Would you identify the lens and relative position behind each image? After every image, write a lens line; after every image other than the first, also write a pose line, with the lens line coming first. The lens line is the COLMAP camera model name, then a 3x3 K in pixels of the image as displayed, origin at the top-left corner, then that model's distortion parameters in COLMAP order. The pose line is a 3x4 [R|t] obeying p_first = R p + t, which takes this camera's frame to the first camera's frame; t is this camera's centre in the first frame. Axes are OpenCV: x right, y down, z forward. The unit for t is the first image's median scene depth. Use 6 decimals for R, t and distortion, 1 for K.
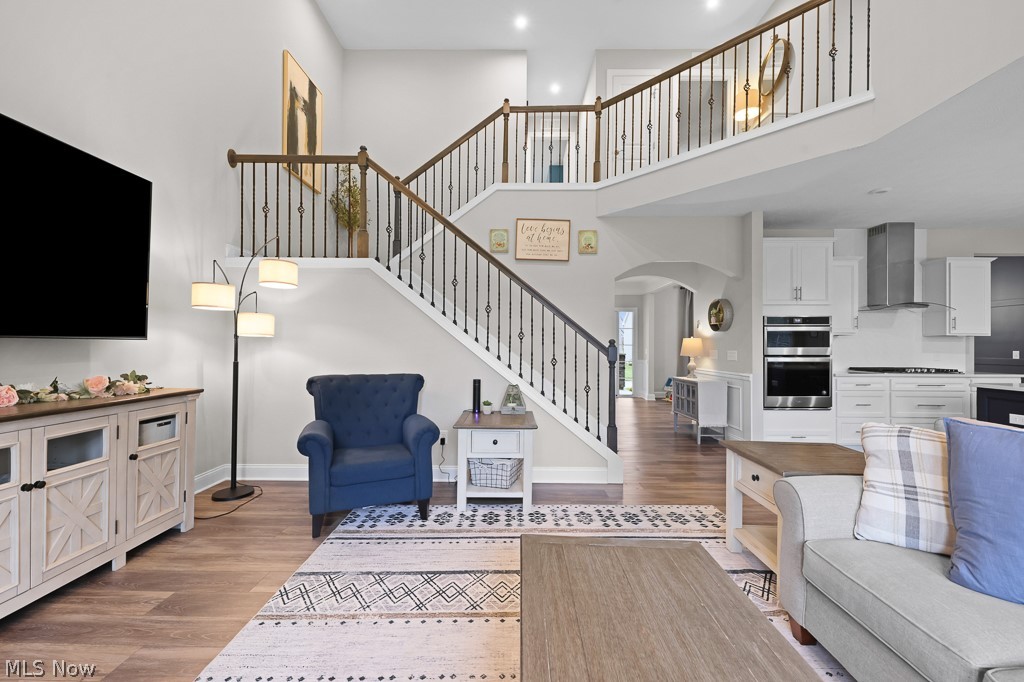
lens RADIAL K [[404.2, 0, 513.6], [0, 404.2, 345.7], [0, 0, 1]] dist [0.004545, -0.001399]
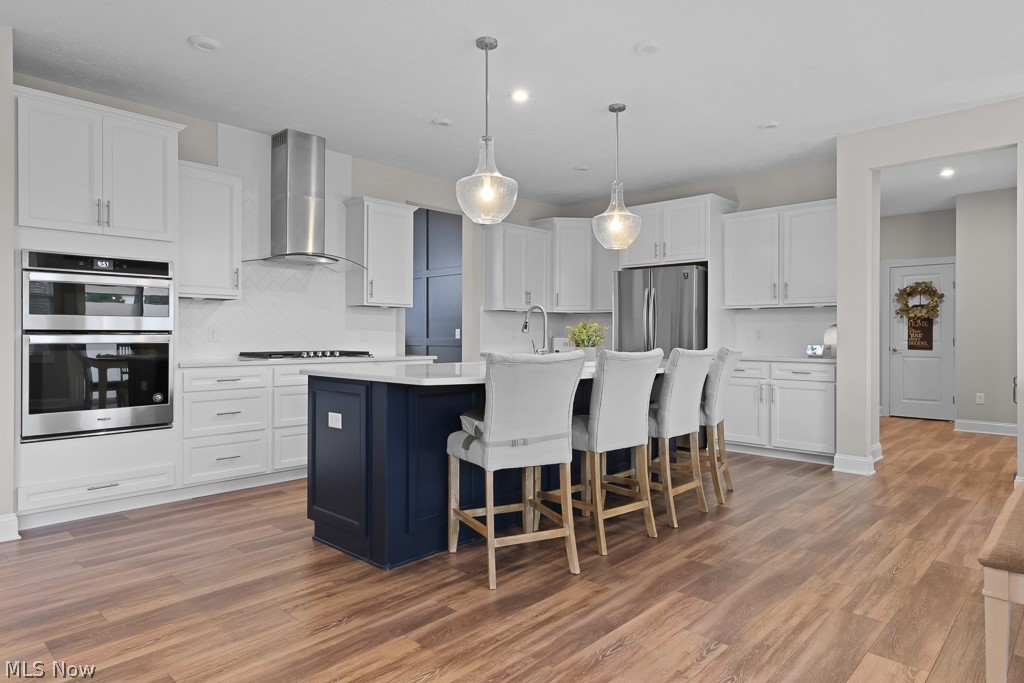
lens RADIAL K [[617.6, 0, 514.4], [0, 617.6, 338.3], [0, 0, 1]] dist [0.003453, 0.004204]
pose [[0.671630, -0.006952, 0.740854, 0.466446], [-0.000769, 0.999949, 0.010080, 0.024624], [-0.740886, -0.007340, 0.671590, 0.066837]]
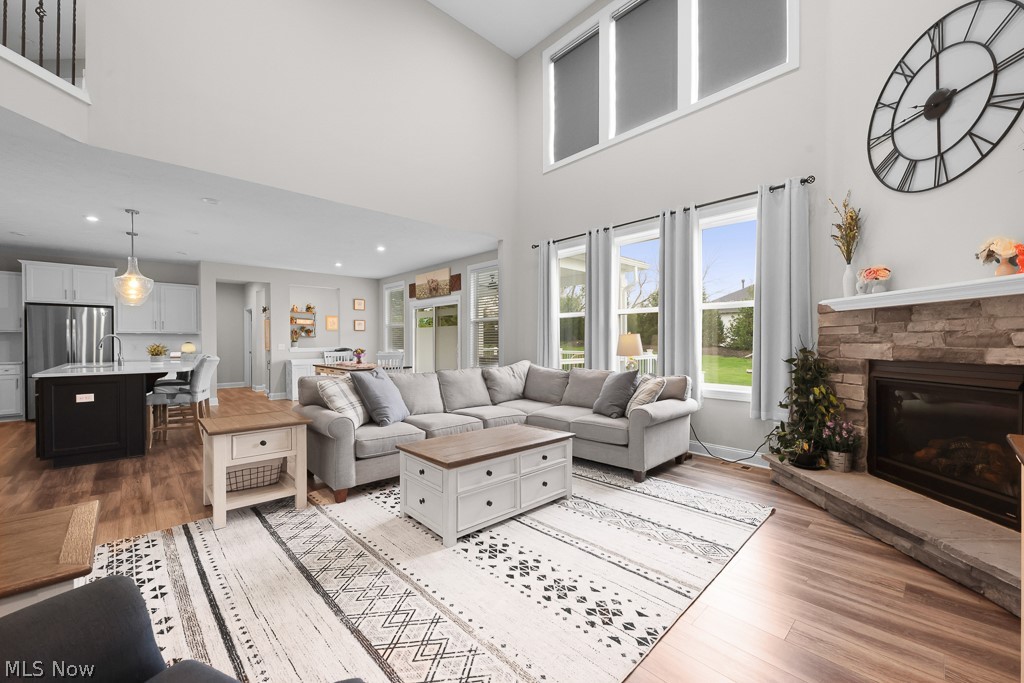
lens RADIAL K [[404.2, 0, 515.5], [0, 404.2, 343.2], [0, 0, 1]] dist [0.004545, -0.001399]
pose [[-0.689694, -0.006187, 0.724075, -0.412414], [-0.001683, 0.999974, 0.006941, -0.000979], [-0.724099, 0.003569, -0.689687, 0.605440]]
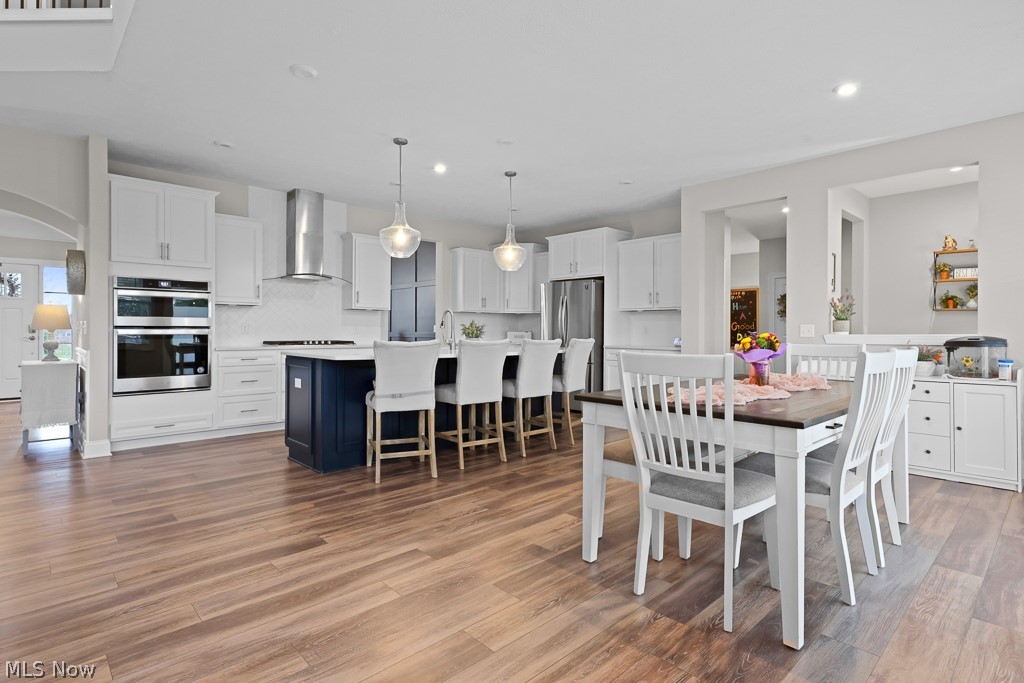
lens RADIAL K [[516.4, 0, 514.9], [0, 516.4, 333.5], [0, 0, 1]] dist [0.004791, -0.000306]
pose [[0.711179, -0.006628, 0.702980, 0.470324], [-0.002811, 0.999921, 0.012271, 0.022589], [-0.703006, -0.010703, 0.711104, -0.245706]]
